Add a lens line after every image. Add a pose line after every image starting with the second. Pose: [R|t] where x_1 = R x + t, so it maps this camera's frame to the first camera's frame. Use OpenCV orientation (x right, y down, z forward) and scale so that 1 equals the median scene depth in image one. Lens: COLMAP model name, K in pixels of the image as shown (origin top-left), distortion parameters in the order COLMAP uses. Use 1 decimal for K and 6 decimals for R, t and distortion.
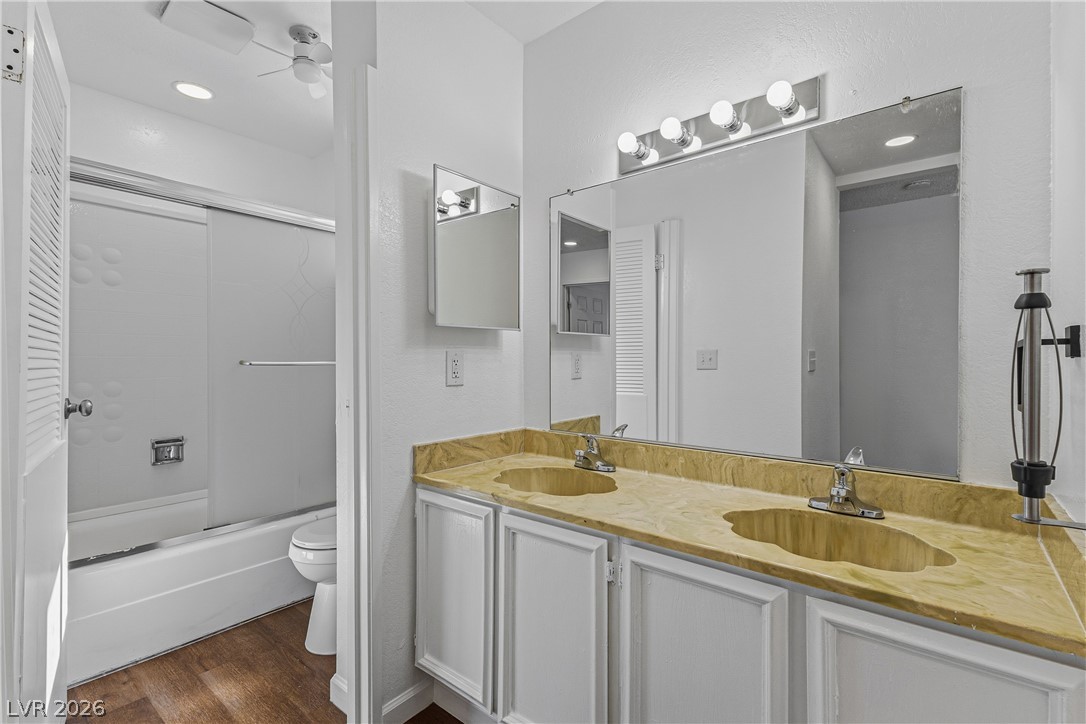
lens RADIAL K [[504.4, 0, 539.5], [0, 504.4, 360.0], [0, 0, 1]] dist [0.024822, -0.006741]
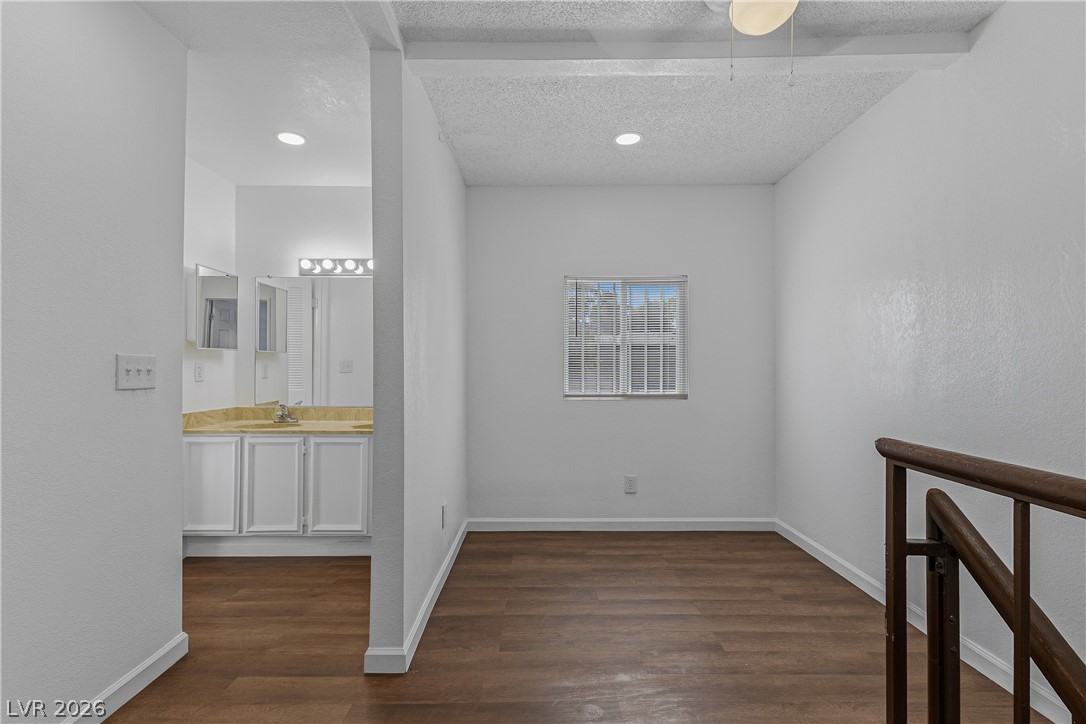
lens RADIAL K [[504.4, 0, 539.5], [0, 504.4, 360.0], [0, 0, 1]] dist [0.024822, -0.006741]
pose [[0.779318, 0.003221, 0.626620, -0.337816], [0.010698, 0.999773, -0.018444, 0.021186], [-0.626537, 0.021077, 0.779107, -1.081515]]
